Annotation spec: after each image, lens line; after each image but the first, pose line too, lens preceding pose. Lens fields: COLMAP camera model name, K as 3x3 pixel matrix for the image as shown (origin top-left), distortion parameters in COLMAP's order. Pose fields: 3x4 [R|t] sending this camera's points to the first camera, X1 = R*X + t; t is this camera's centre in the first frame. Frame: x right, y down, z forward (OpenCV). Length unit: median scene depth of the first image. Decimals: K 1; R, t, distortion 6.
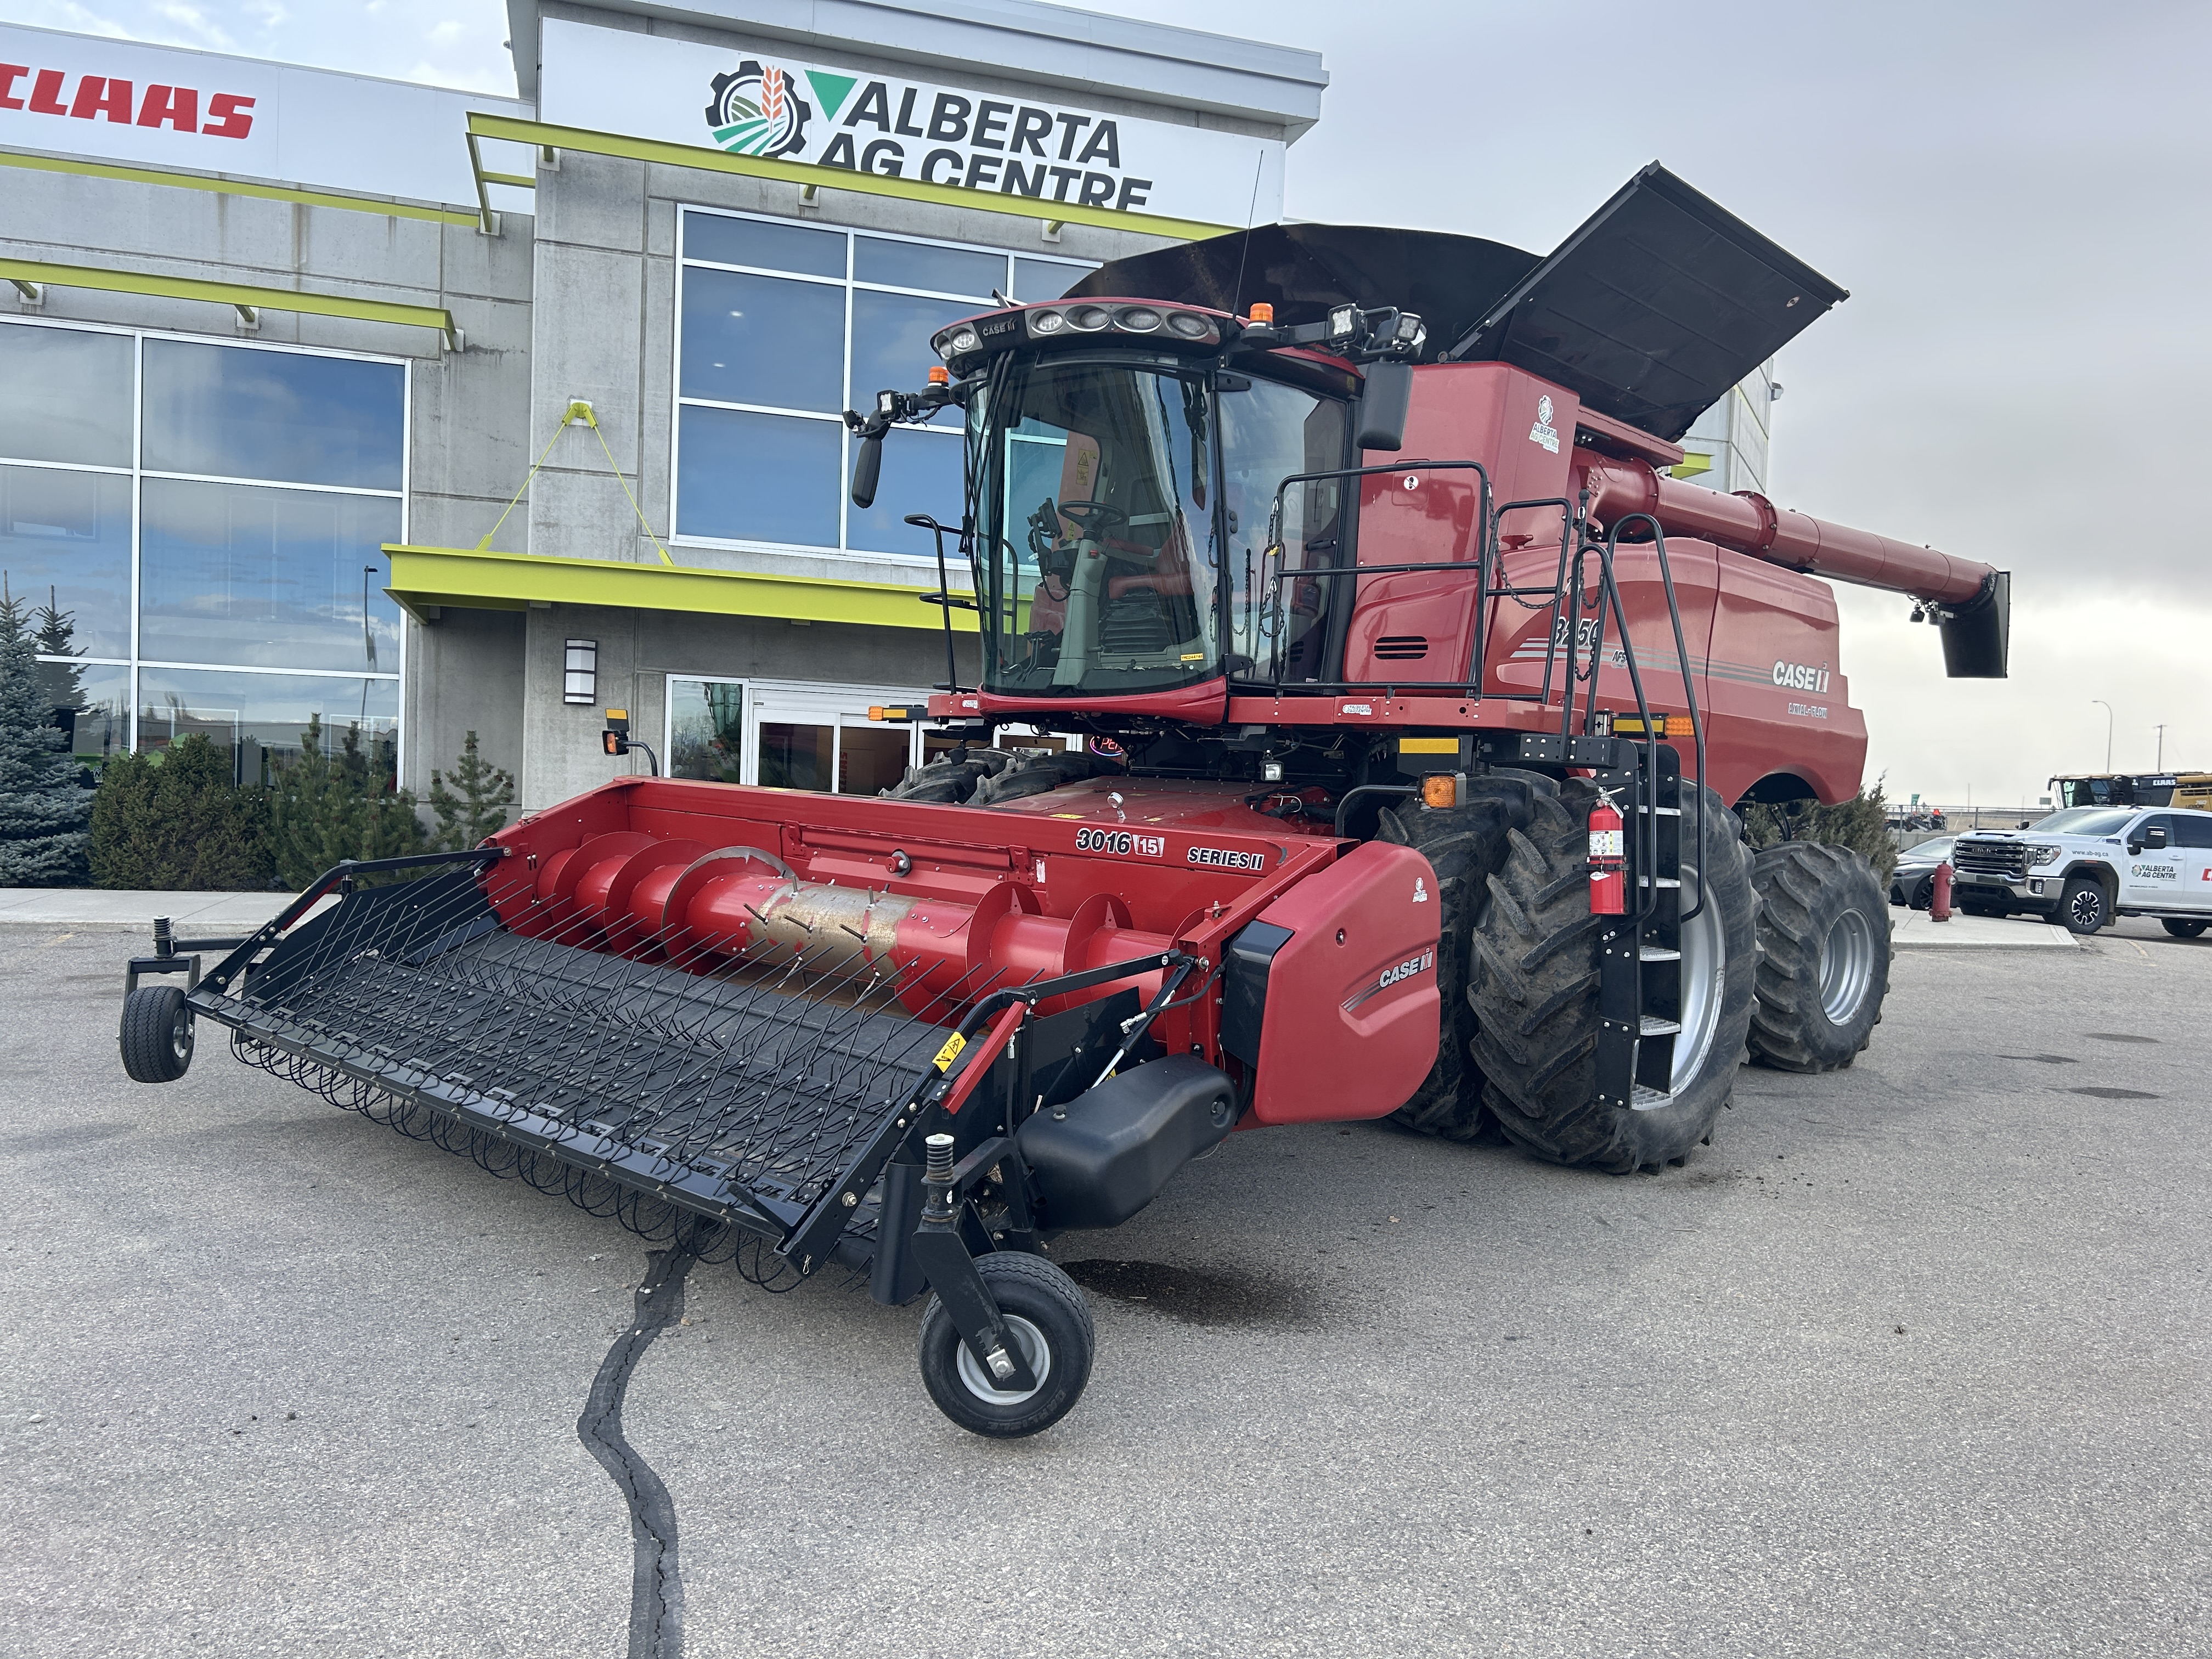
lens RADIAL K [[1688.6, 0, 1106.0], [0, 1688.6, 829.5], [0, 0, 1]] dist [0.025706, -0.000964]
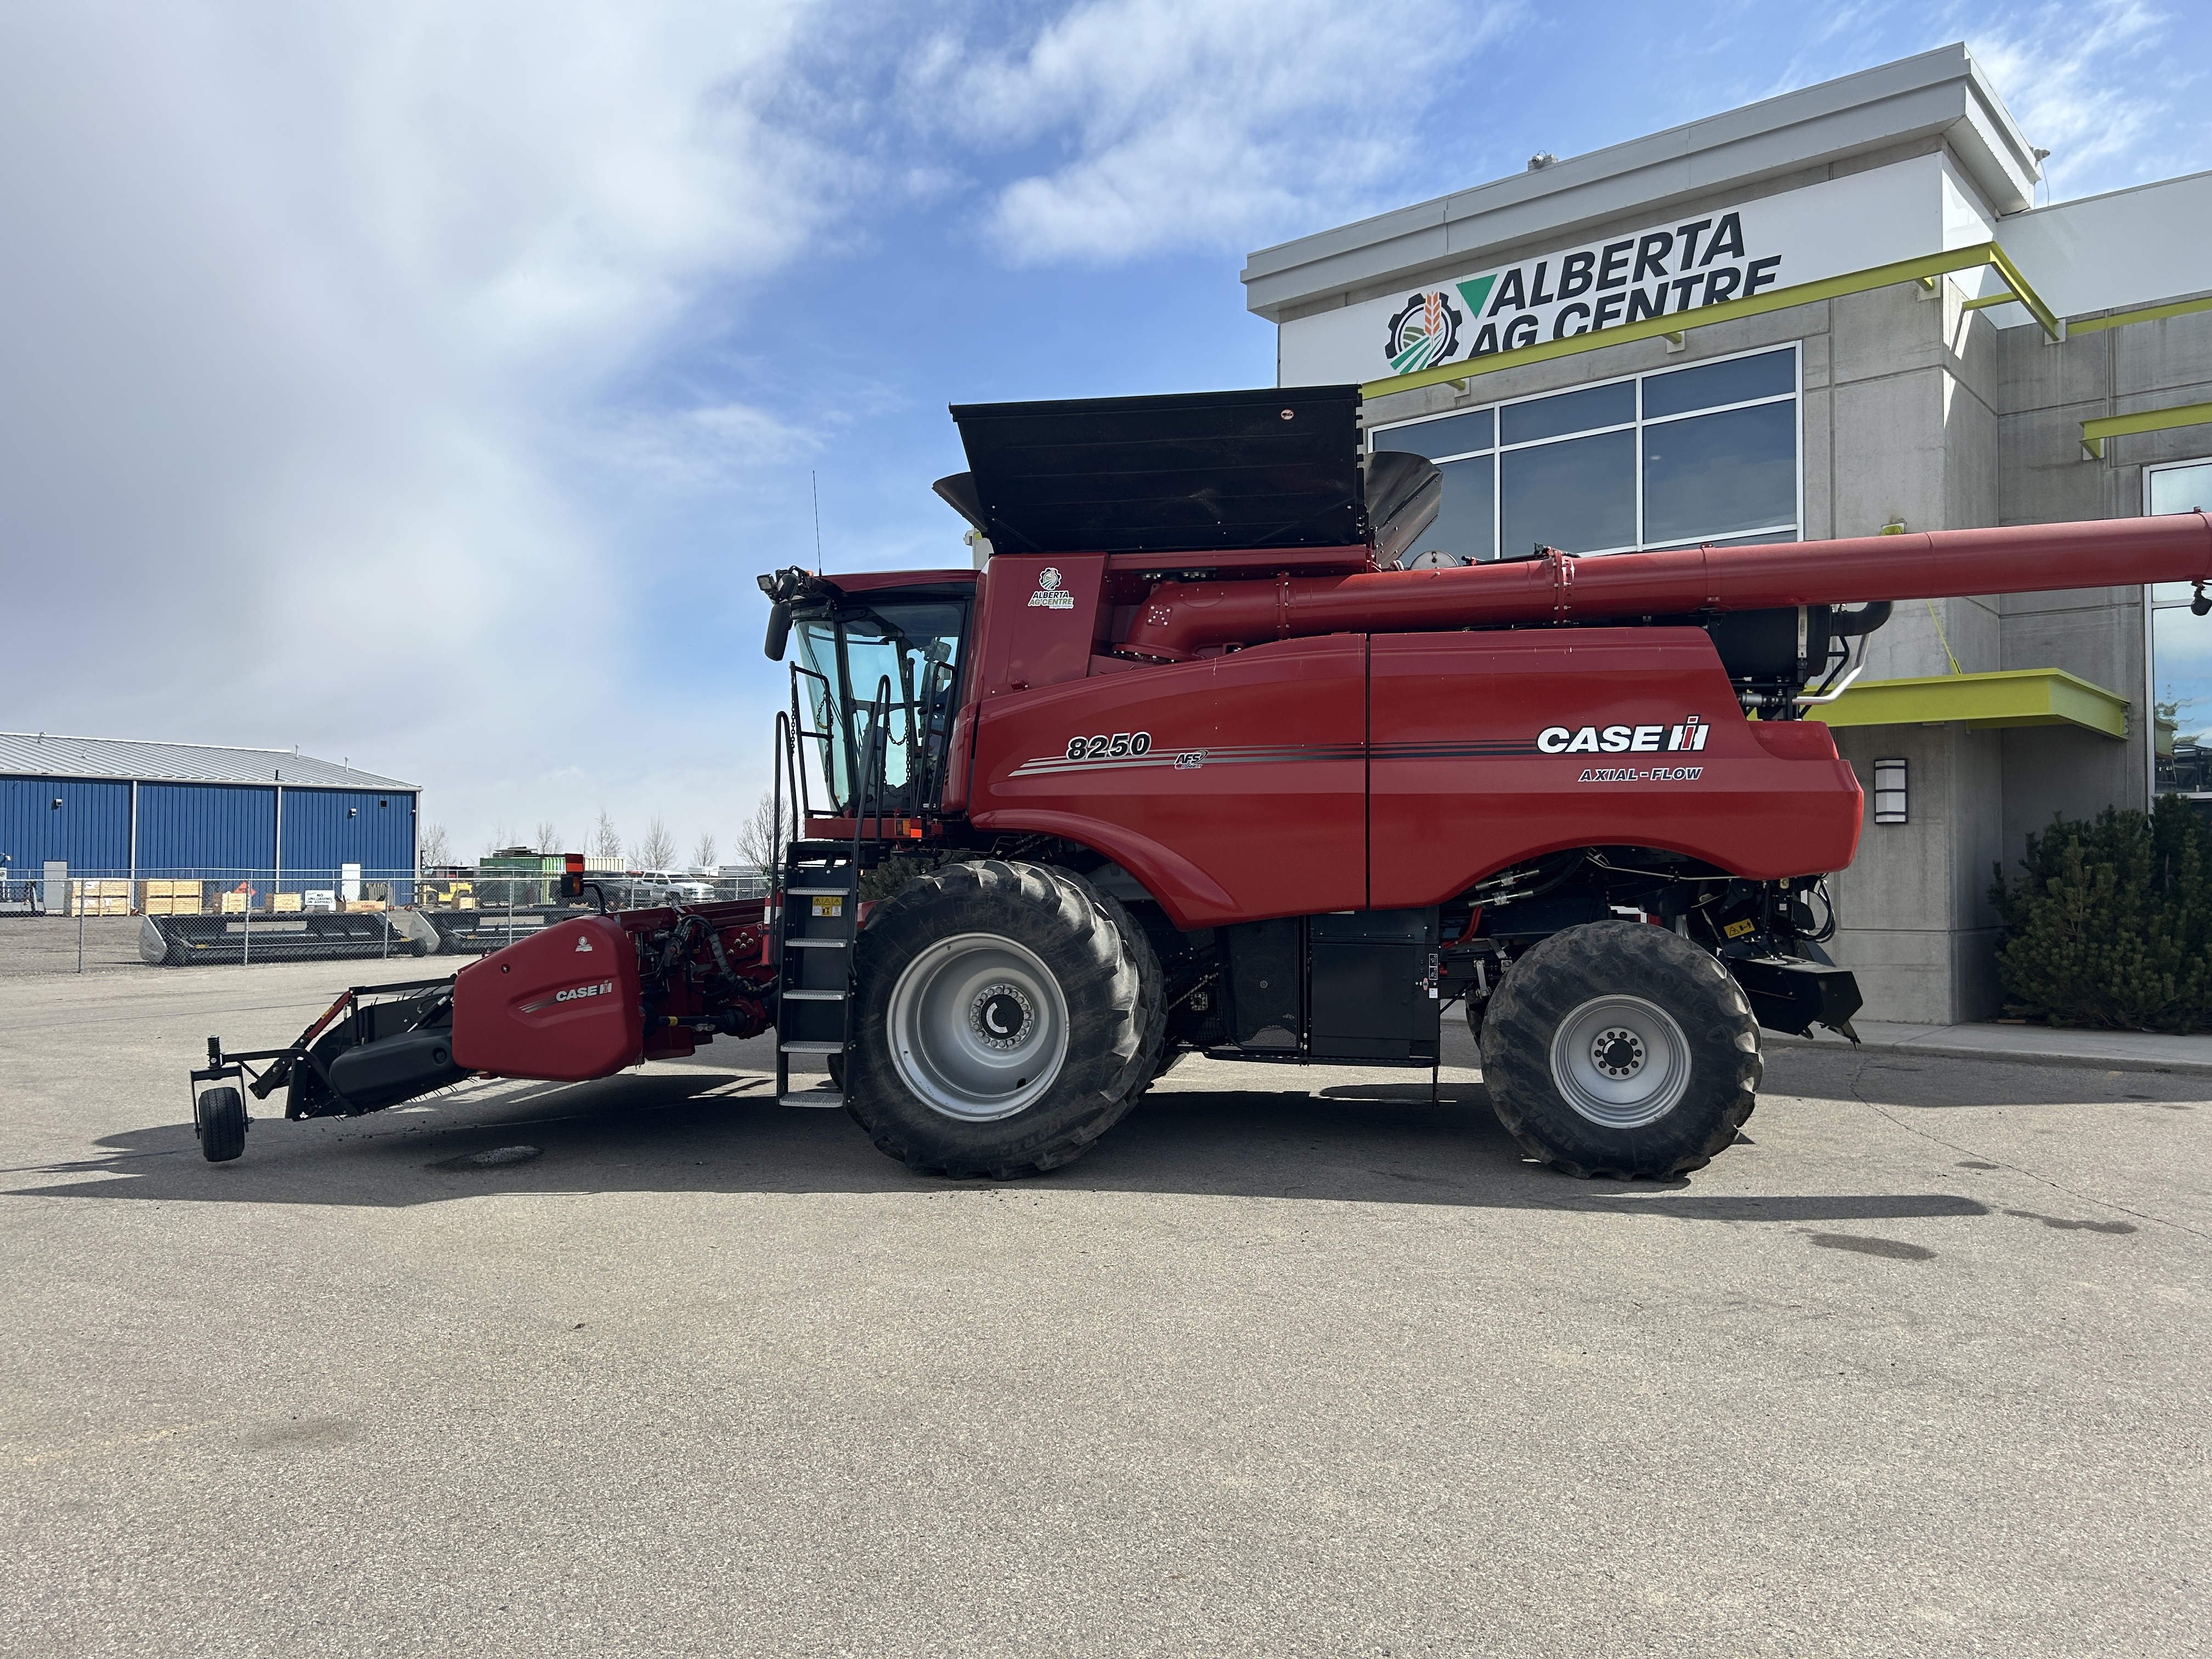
lens RADIAL K [[1662.4, 0, 1105.1], [0, 1662.4, 809.0], [0, 0, 1]] dist [0.113086, -0.180205]
pose [[0.539436, -0.072073, -0.838936, 0.635548], [0.000700, 0.996368, -0.085148, 0.015026], [0.842026, 0.045345, 0.537528, 0.179622]]
